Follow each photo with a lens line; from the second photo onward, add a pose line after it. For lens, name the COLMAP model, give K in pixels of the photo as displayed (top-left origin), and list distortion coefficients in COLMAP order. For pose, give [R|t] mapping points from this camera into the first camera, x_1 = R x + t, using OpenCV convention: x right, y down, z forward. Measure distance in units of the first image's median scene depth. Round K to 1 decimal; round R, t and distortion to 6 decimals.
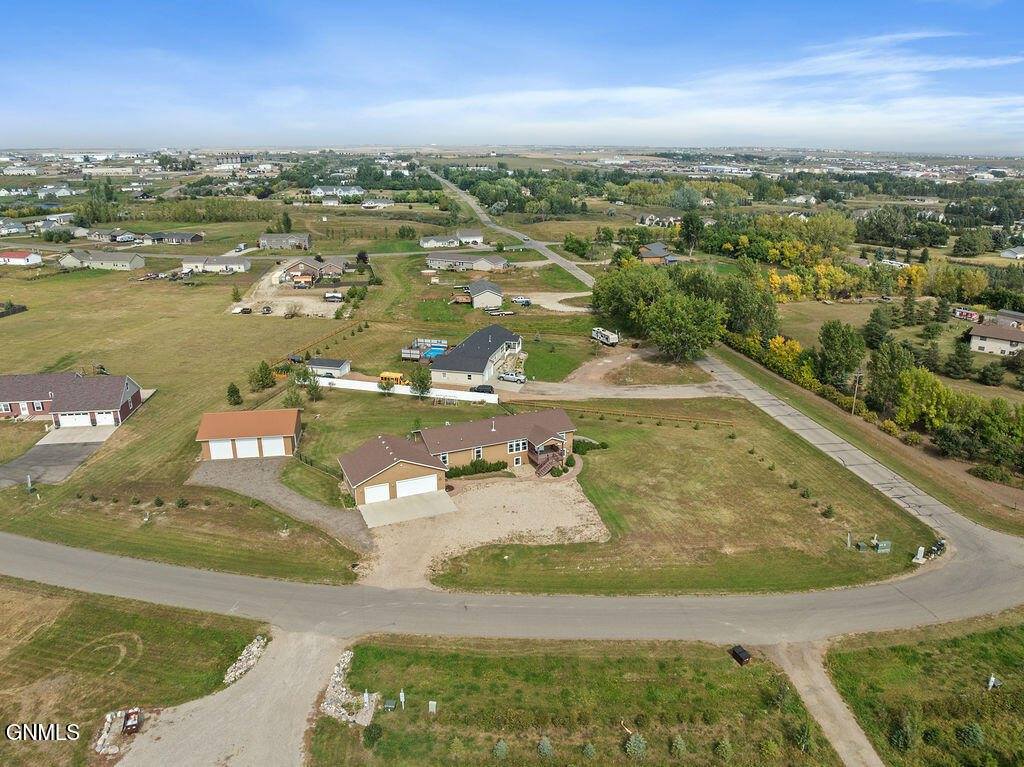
lens RADIAL K [[702.5, 0, 535.5], [0, 702.5, 383.4], [0, 0, 1]] dist [-0.029165, 0.000452]
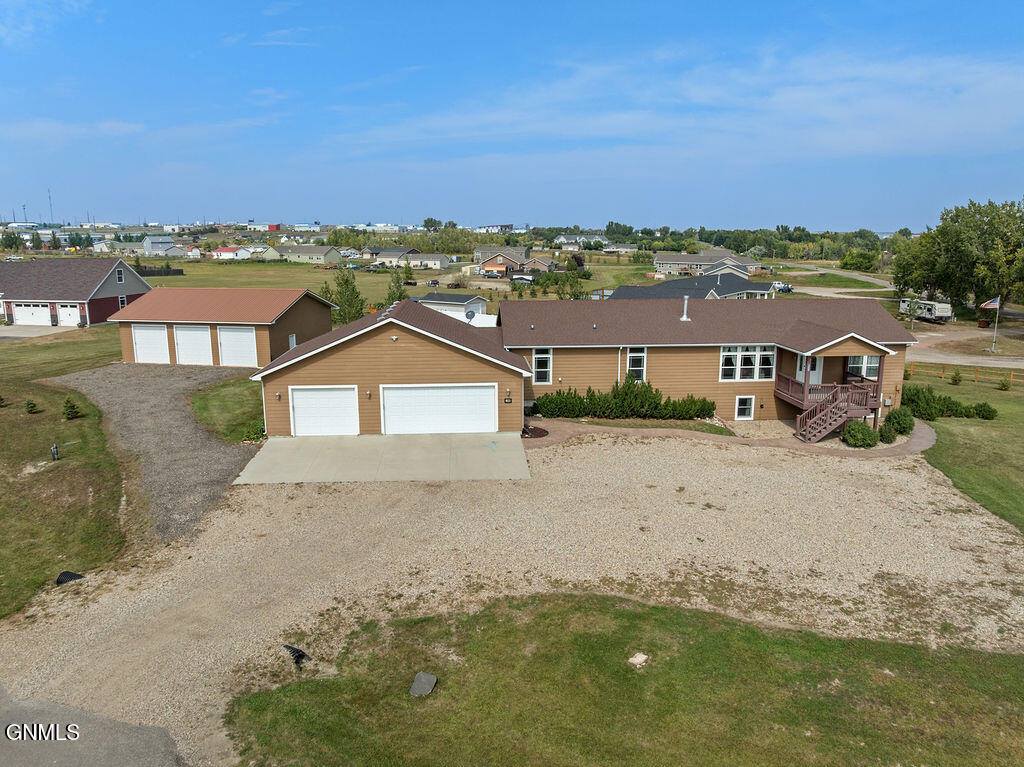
lens RADIAL K [[724.6, 0, 514.9], [0, 724.6, 382.9], [0, 0, 1]] dist [-0.047330, 0.020848]
pose [[0.930852, 0.057410, -0.360859, -0.001500], [-0.097397, 0.990834, -0.093604, 0.147416], [0.352178, 0.122278, 0.927911, 0.604099]]
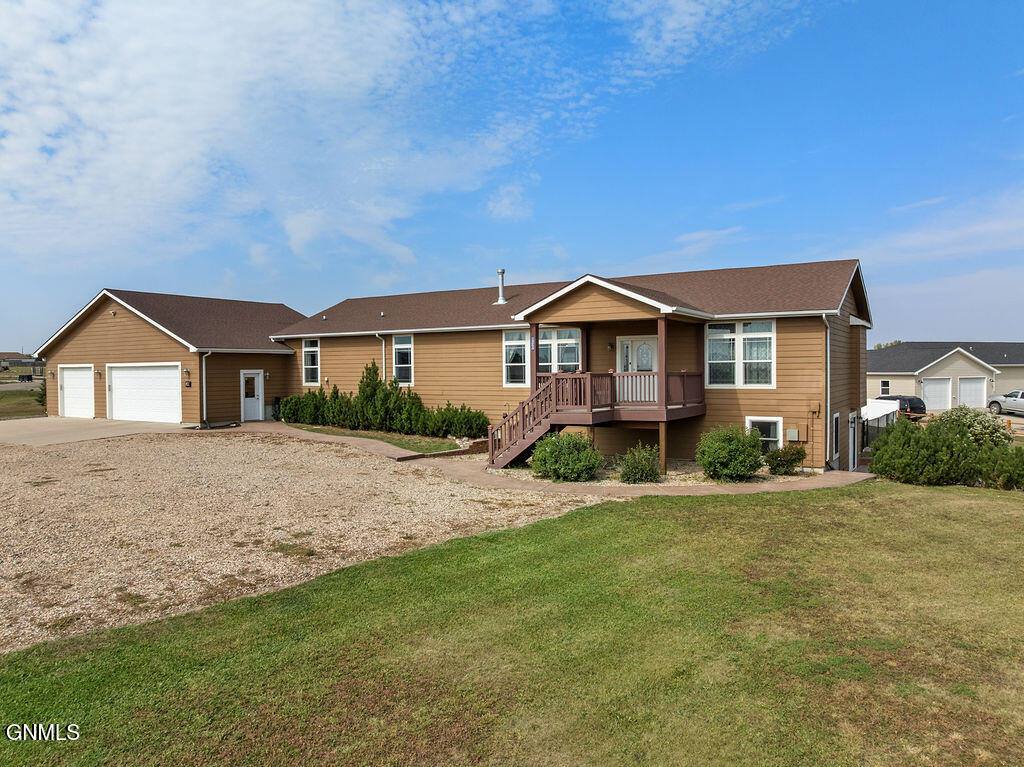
lens RADIAL K [[733.7, 0, 512.0], [0, 733.7, 383.5], [0, 0, 1]] dist [-0.051499, -0.006607]
pose [[0.525215, -0.005565, -0.850952, 0.177108], [-0.241961, 0.957728, -0.155604, 0.137668], [0.815846, 0.287623, 0.501666, 0.874307]]
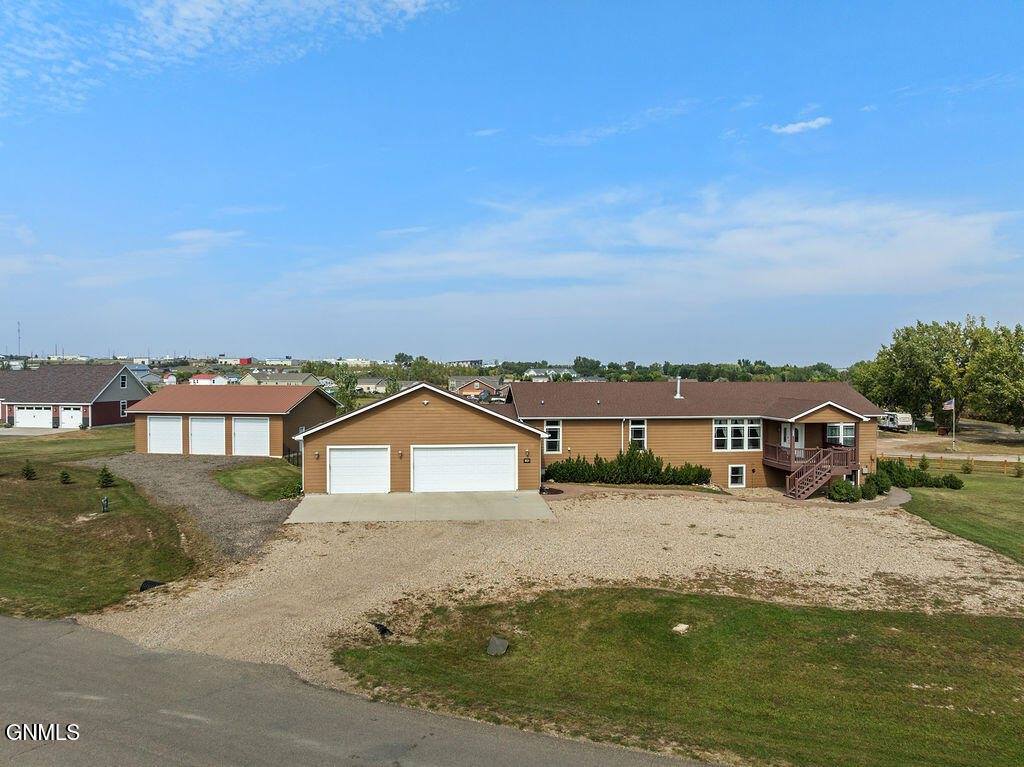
lens RADIAL K [[727.0, 0, 517.7], [0, 727.0, 386.0], [0, 0, 1]] dist [-0.040010, 0.009618]
pose [[0.947033, -0.009042, -0.321008, -0.010706], [-0.084075, 0.957757, -0.275015, 0.189608], [0.309935, 0.287437, 0.906267, 0.569013]]
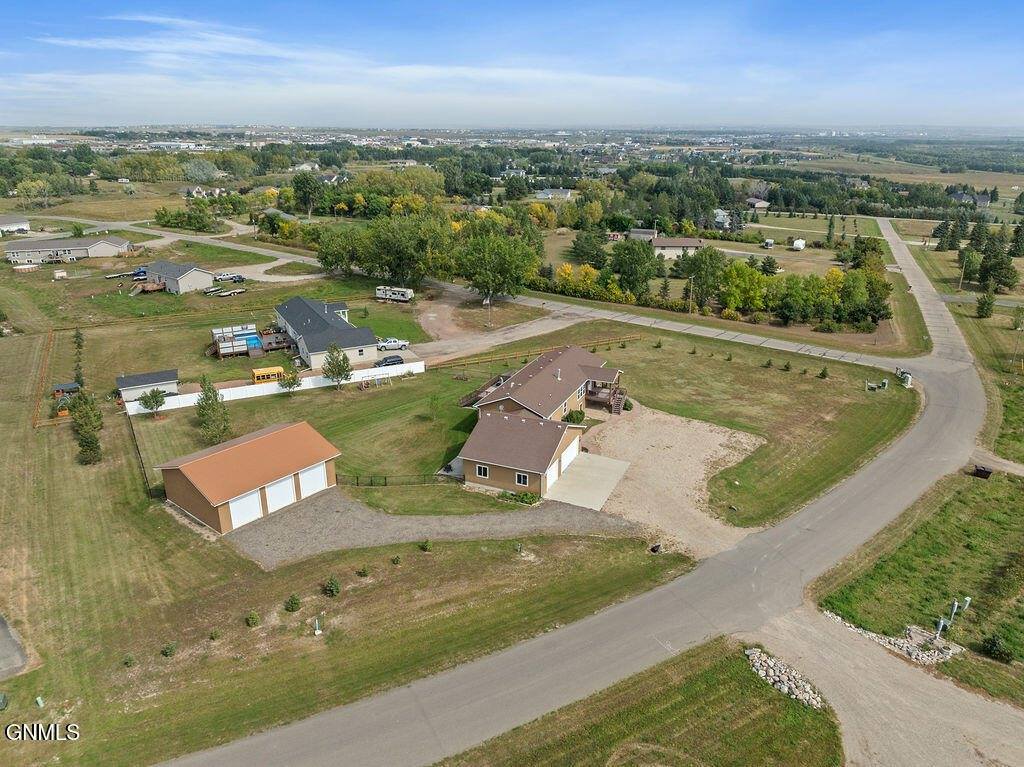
lens RADIAL K [[692.2, 0, 531.3], [0, 692.2, 379.9], [0, 0, 1]] dist [-0.031823, 0.004532]
pose [[0.756894, -0.229267, 0.612003, -0.611334], [0.207894, 0.972269, 0.107117, -0.031459], [-0.619589, 0.046155, 0.783568, 0.349966]]
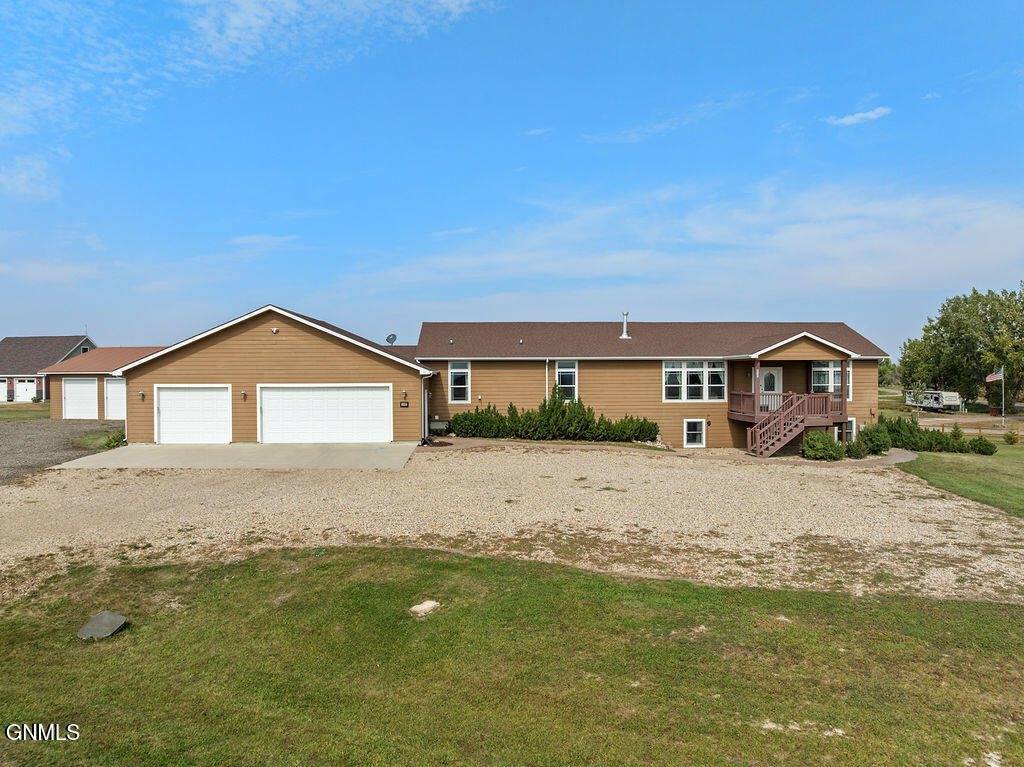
lens RADIAL K [[723.3, 0, 512.0], [0, 723.3, 383.5], [0, 0, 1]] dist [-0.041764, 0.009596]
pose [[0.918484, -0.014583, -0.395190, 0.029735], [-0.101016, 0.957515, -0.270113, 0.190165], [0.382339, 0.288015, 0.877989, 0.673176]]
